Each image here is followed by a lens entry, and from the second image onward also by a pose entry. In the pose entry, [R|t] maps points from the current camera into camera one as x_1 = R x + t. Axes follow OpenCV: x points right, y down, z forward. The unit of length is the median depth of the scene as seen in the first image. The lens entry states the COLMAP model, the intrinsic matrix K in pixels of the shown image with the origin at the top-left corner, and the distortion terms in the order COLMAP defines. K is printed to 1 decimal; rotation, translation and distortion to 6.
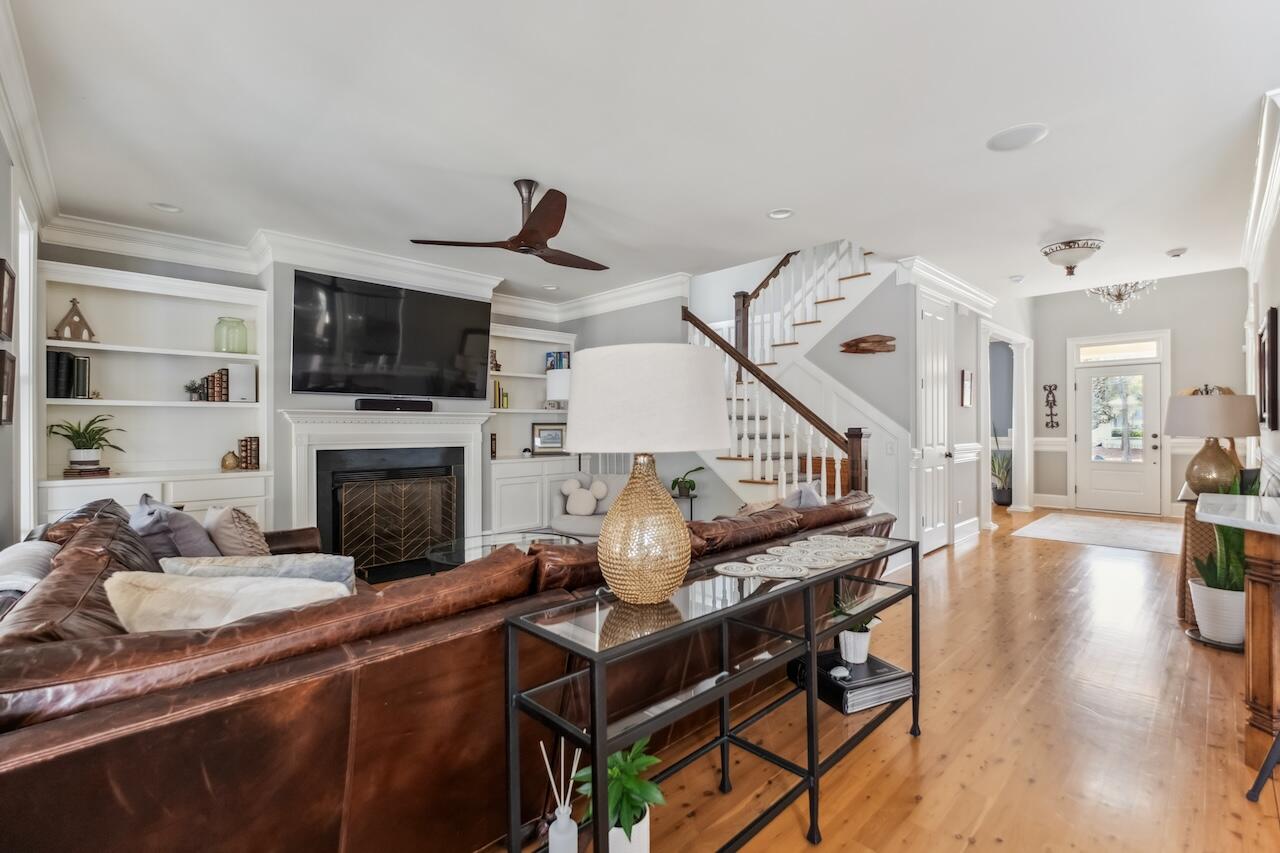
lens RADIAL K [[556.4, 0, 640.0], [0, 556.4, 426.5], [0, 0, 1]] dist [0.000389, -0.005702]
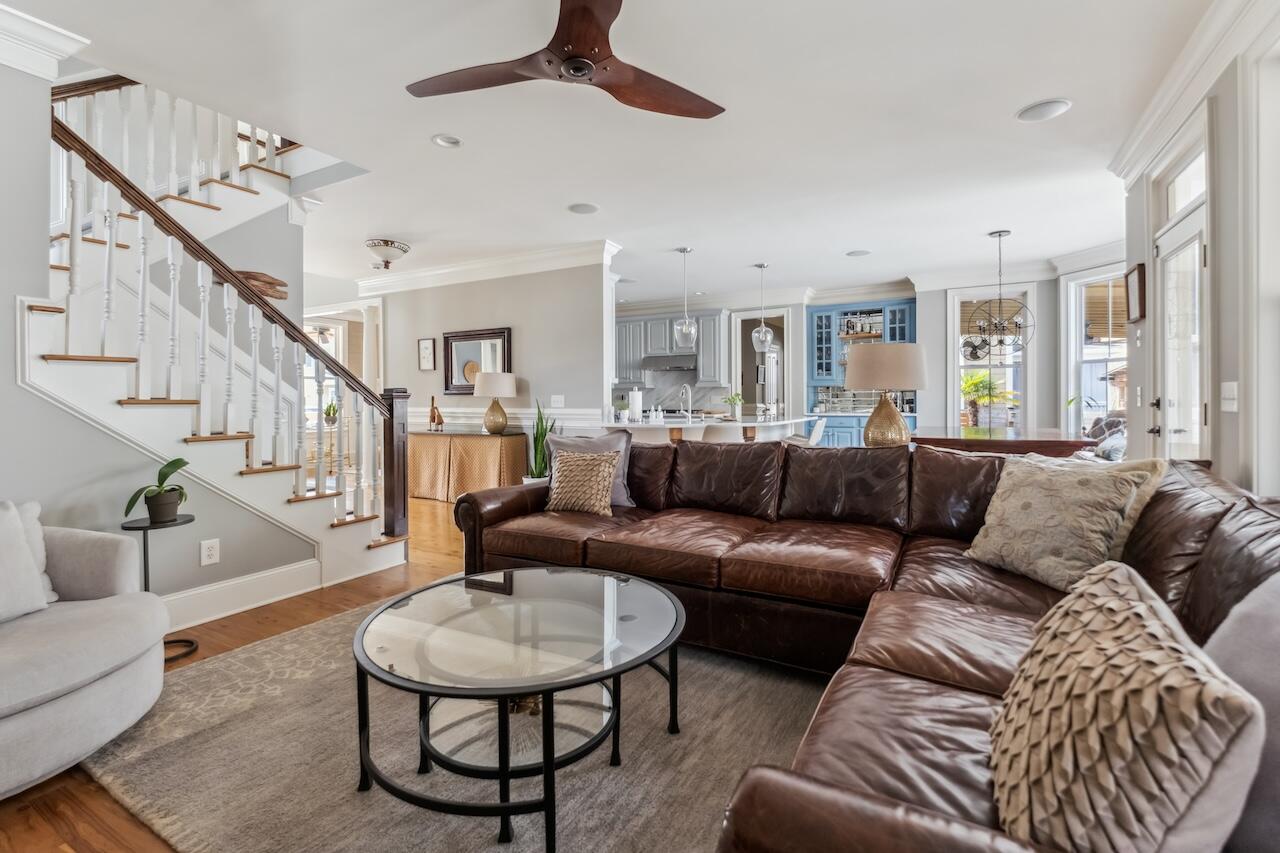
lens RADIAL K [[569.7, 0, 642.2], [0, 569.7, 400.6], [0, 0, 1]] dist [0.000194, -0.000187]
pose [[-0.288139, 0.002533, 0.957585, -0.495948], [0.007111, 0.999975, -0.000506, 0.020311], [-0.957562, 0.006664, -0.288150, 0.688924]]
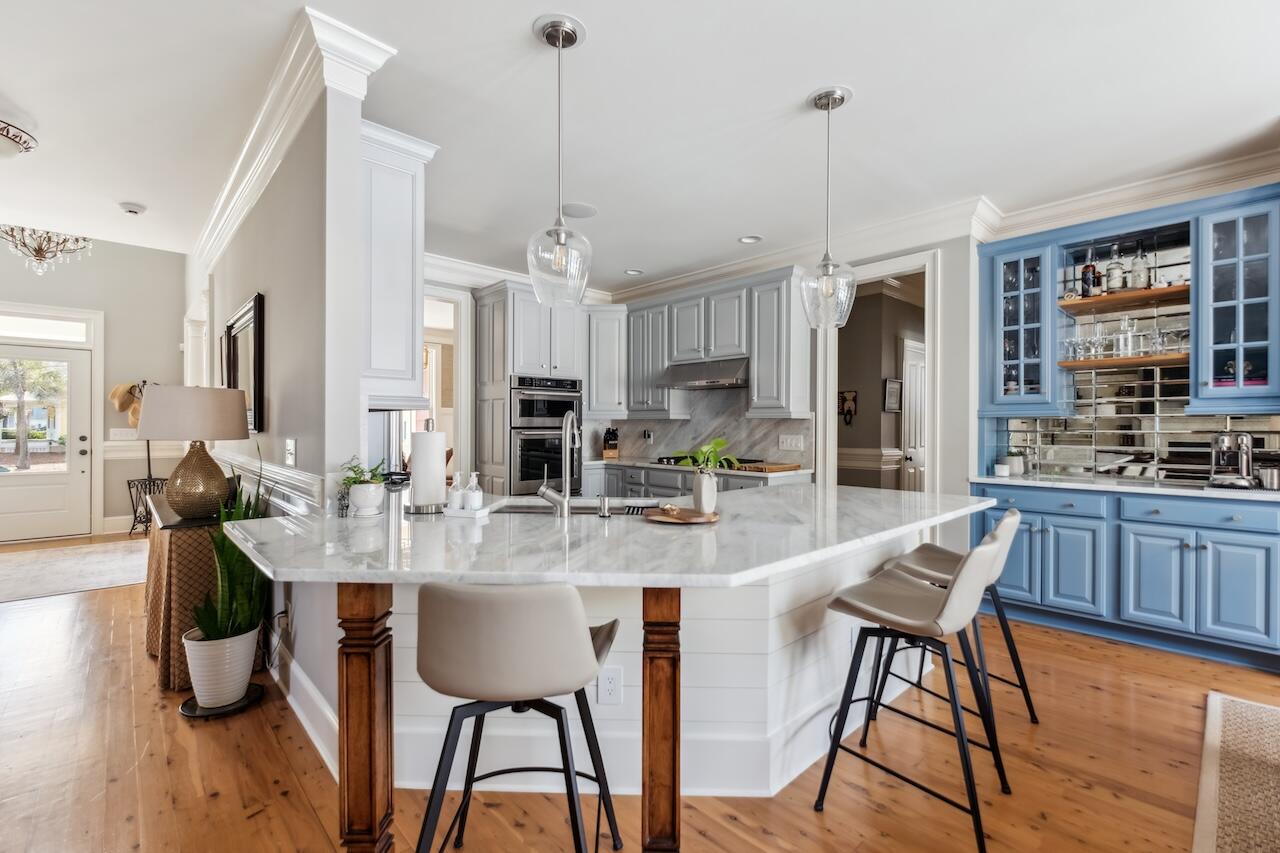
lens RADIAL K [[558.9, 0, 642.8], [0, 558.9, 428.6], [0, 0, 1]] dist [-0.001890, -0.000777]
pose [[0.007236, 0.002212, 0.999971, 0.154402], [-0.004540, 0.999987, -0.002179, 0.000694], [-0.999964, -0.004524, 0.007246, 0.229378]]
